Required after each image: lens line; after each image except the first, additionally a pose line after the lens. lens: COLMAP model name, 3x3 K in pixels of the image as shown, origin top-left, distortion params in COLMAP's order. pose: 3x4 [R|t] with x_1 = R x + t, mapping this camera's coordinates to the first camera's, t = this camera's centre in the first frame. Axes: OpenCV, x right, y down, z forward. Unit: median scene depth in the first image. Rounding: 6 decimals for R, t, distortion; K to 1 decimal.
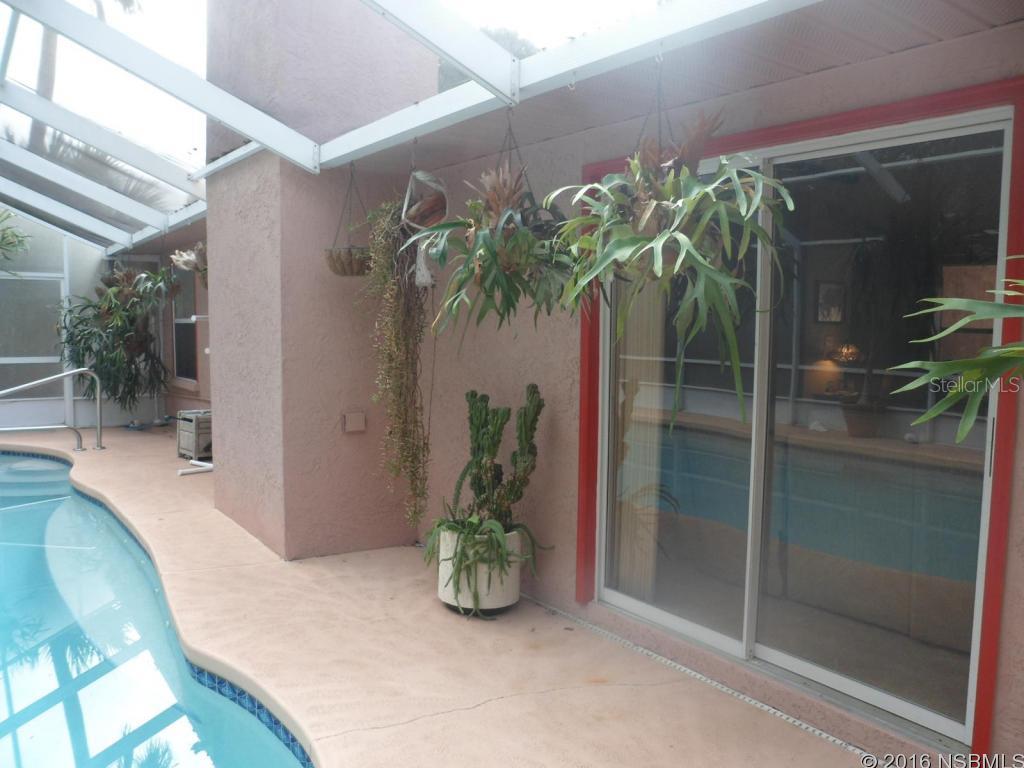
lens RADIAL K [[804.8, 0, 513.2], [0, 804.8, 374.4], [0, 0, 1]] dist [-0.124653, 0.103034]
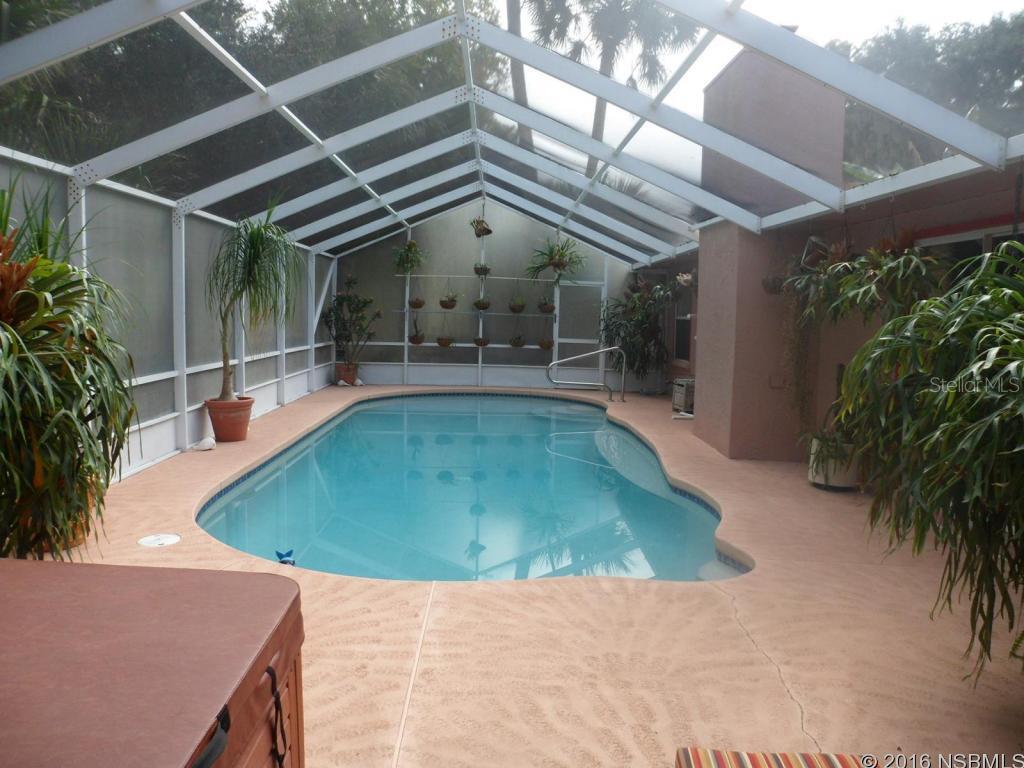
lens RADIAL K [[804.8, 0, 516.3], [0, 804.8, 377.1], [0, 0, 1]] dist [-0.124653, 0.103034]
pose [[0.824743, 0.063140, -0.561972, 0.166207], [-0.061602, 0.997865, 0.021710, 0.028590], [0.562143, 0.016714, 0.826871, -0.390828]]
